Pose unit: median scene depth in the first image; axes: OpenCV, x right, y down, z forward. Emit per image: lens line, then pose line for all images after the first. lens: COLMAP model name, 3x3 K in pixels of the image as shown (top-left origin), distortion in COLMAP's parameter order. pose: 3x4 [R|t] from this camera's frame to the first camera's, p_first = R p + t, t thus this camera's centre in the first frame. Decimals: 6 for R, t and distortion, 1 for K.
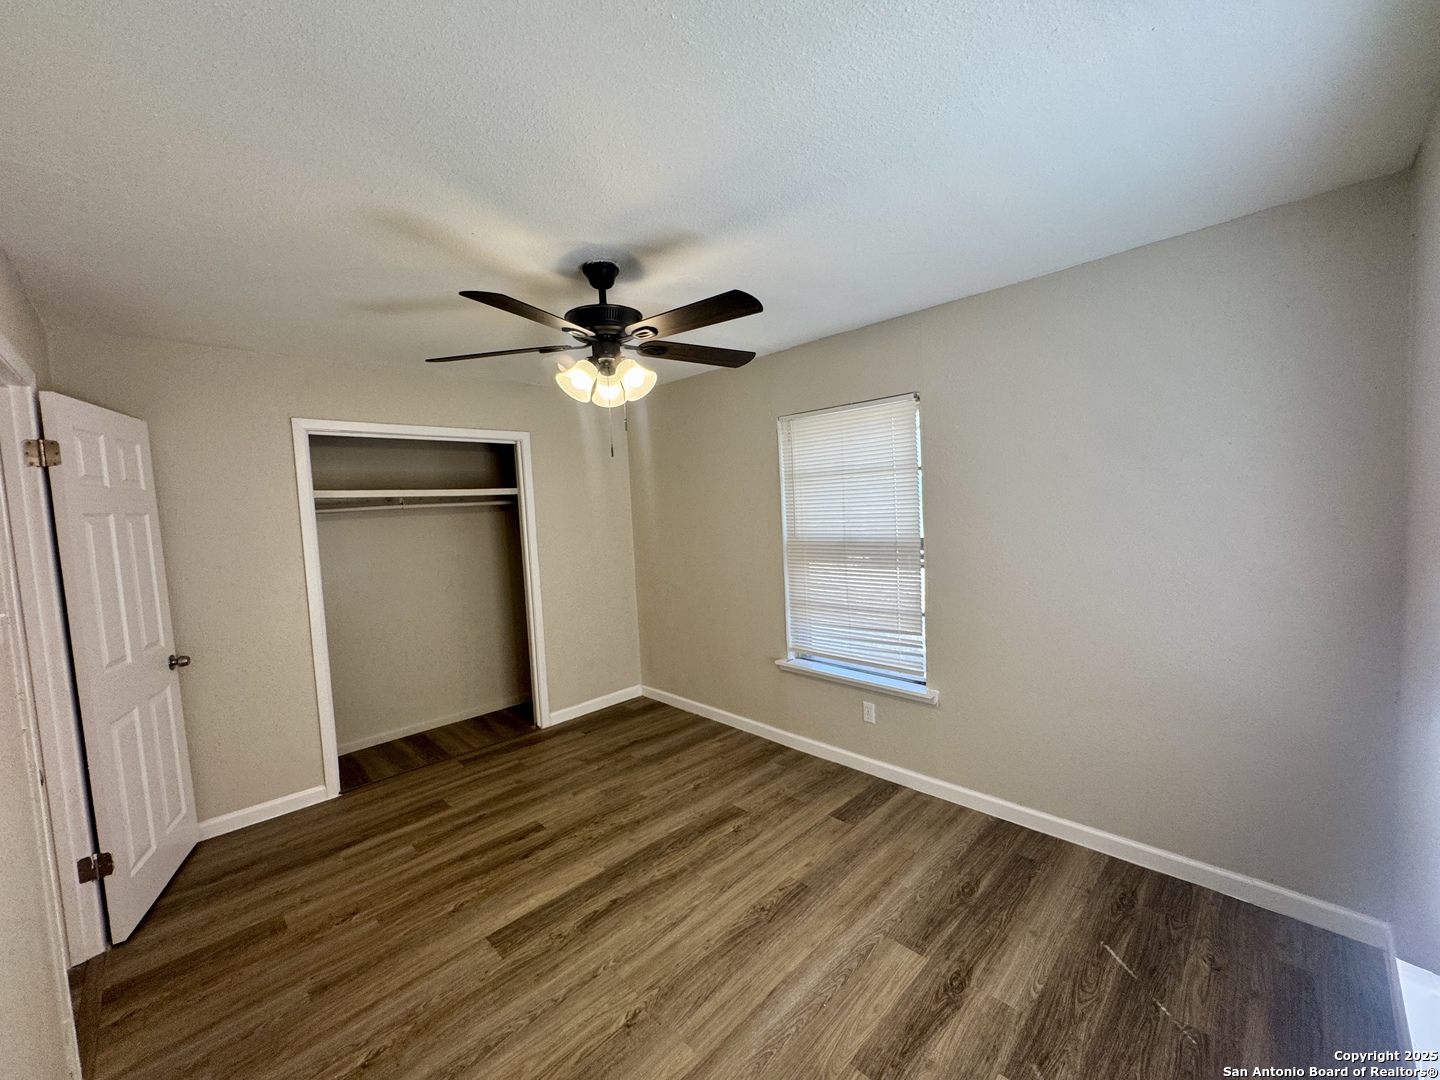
lens RADIAL K [[576.3, 0, 719.1], [0, 576.3, 539.2], [0, 0, 1]] dist [-0.002124, 0.000419]
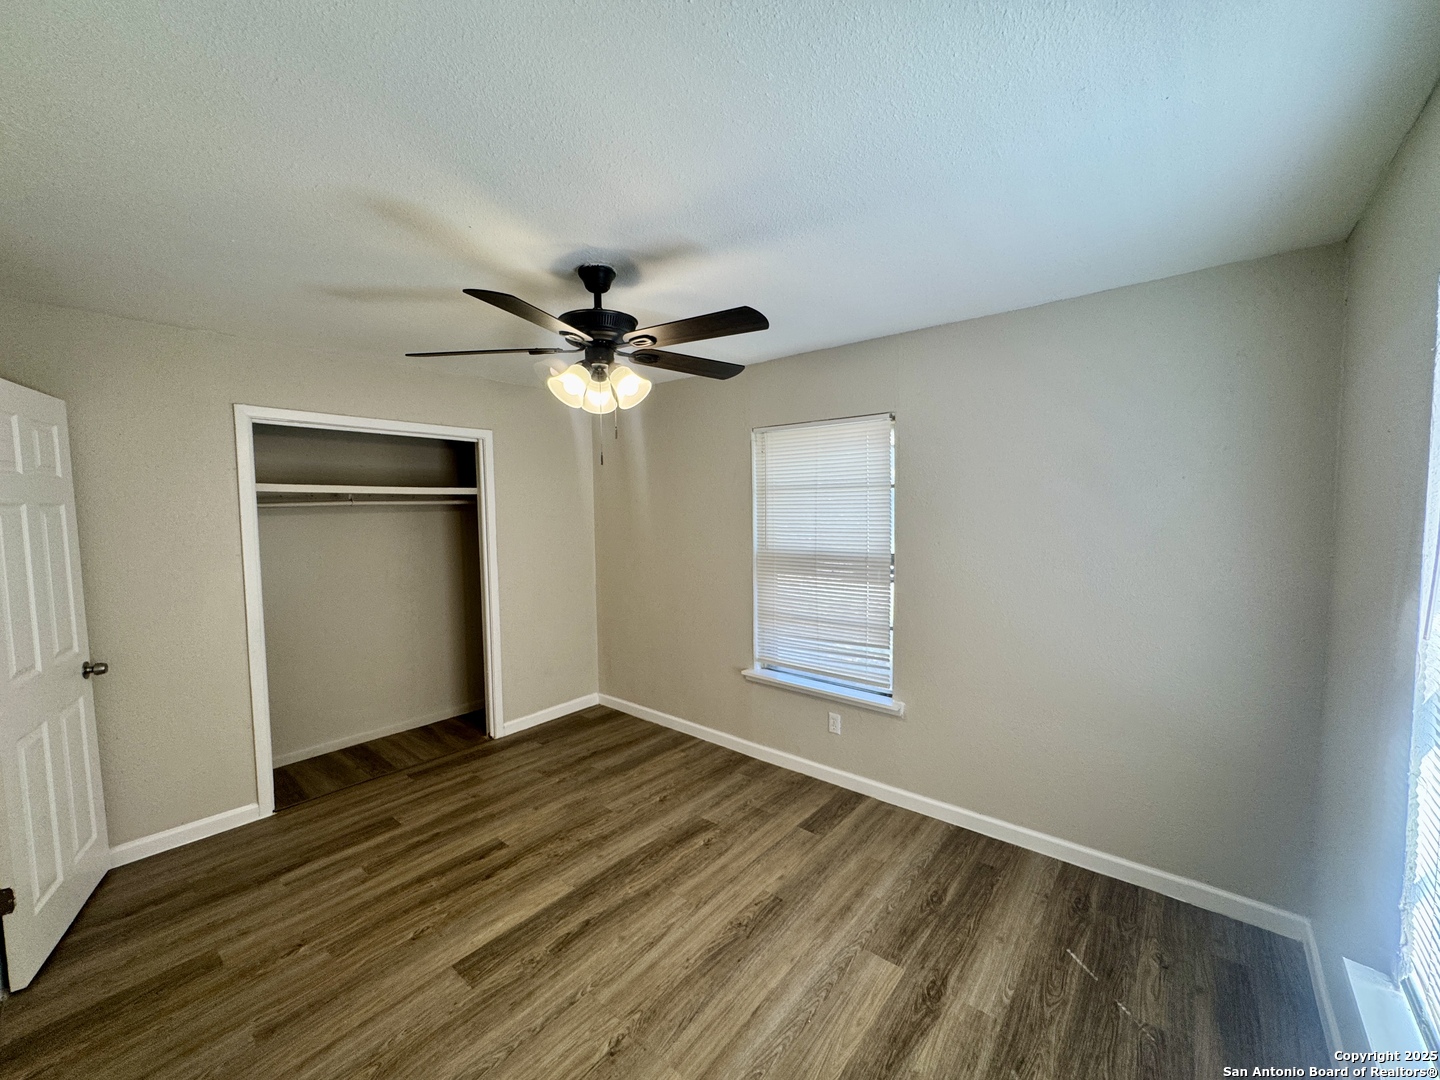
lens RADIAL K [[576.3, 0, 719.1], [0, 576.3, 539.2], [0, 0, 1]] dist [-0.002124, 0.000419]
pose [[0.994558, 0.030441, 0.099634, -0.071443], [-0.029836, 0.999526, -0.007557, -0.013904], [-0.099817, 0.004543, 0.994995, 0.008722]]
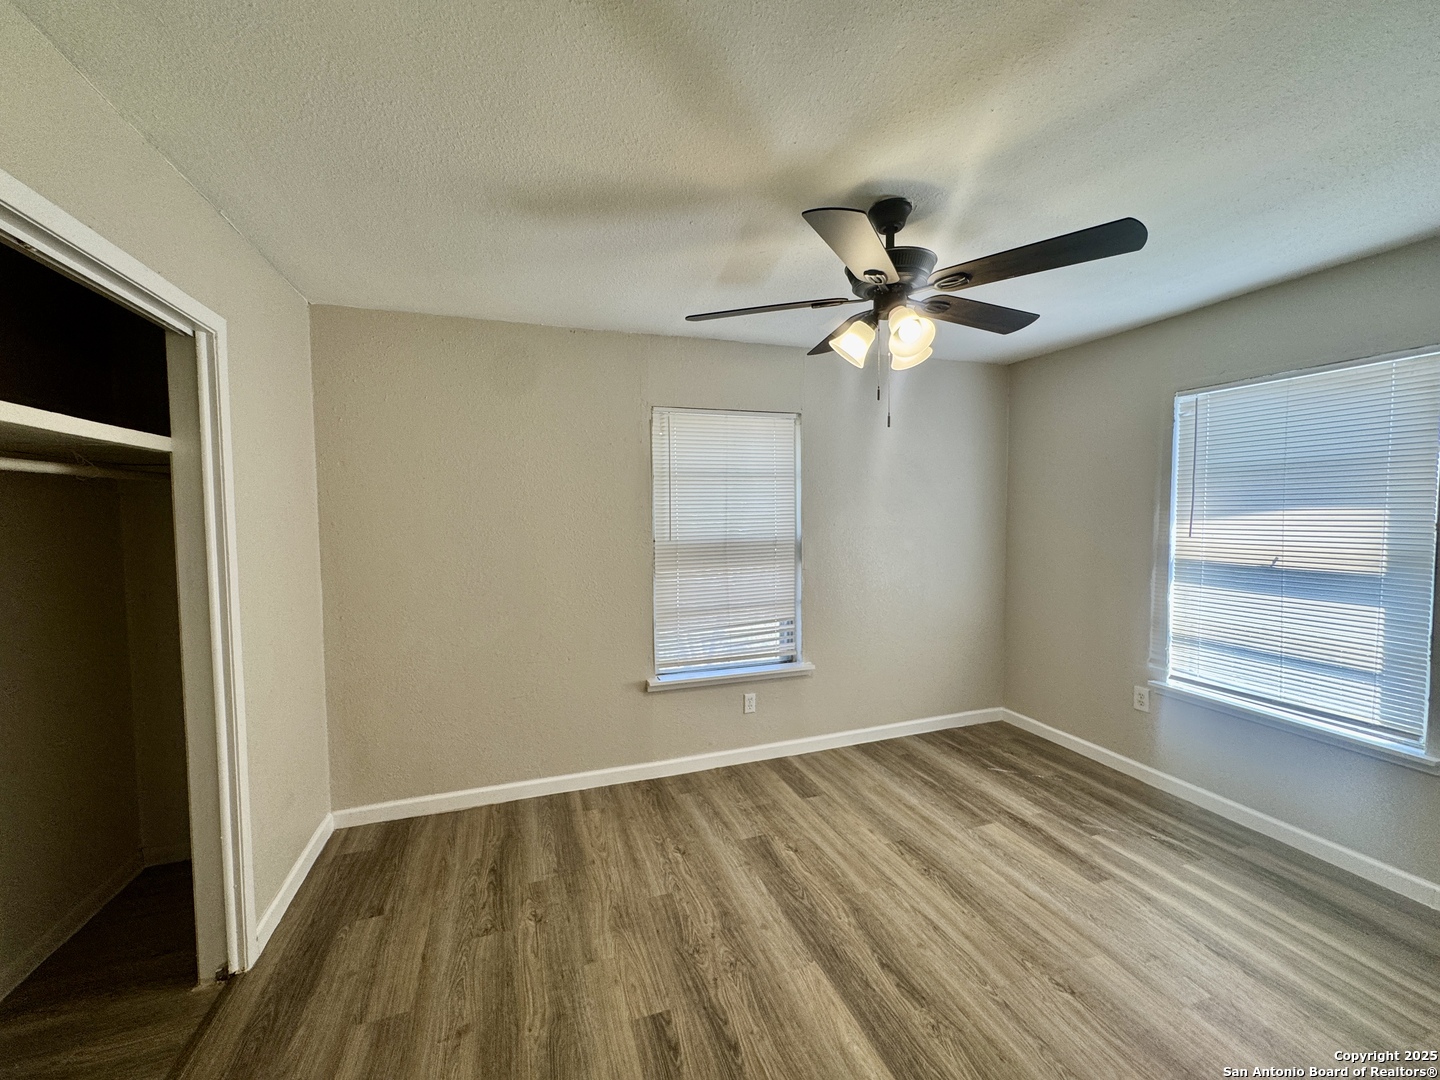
lens RADIAL K [[576.3, 0, 719.1], [0, 576.3, 539.2], [0, 0, 1]] dist [-0.002124, 0.000419]
pose [[0.428724, -0.001015, 0.903435, -0.945495], [0.050083, 0.998488, -0.022645, 0.028252], [-0.902046, 0.054955, 0.428127, 0.765503]]
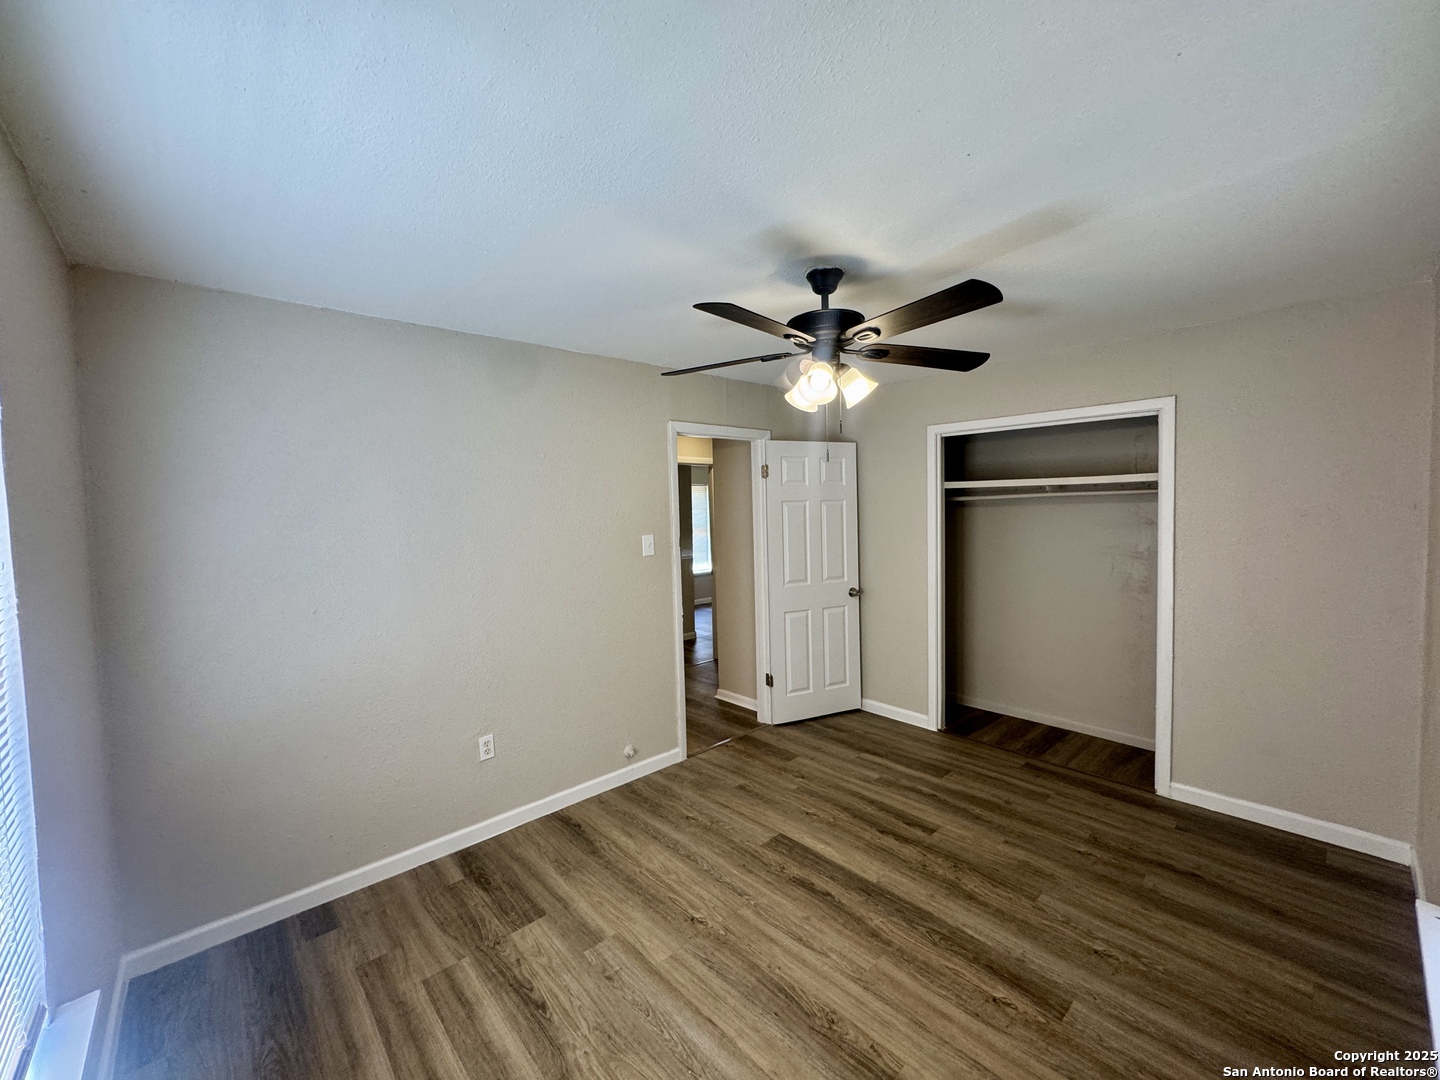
lens RADIAL K [[576.3, 0, 719.1], [0, 576.3, 539.2], [0, 0, 1]] dist [-0.002124, 0.000419]
pose [[-0.039994, 0.099796, -0.994204, 0.727270], [-0.041569, 0.993972, 0.101445, -0.090960], [0.998335, 0.045385, -0.035605, 0.752705]]
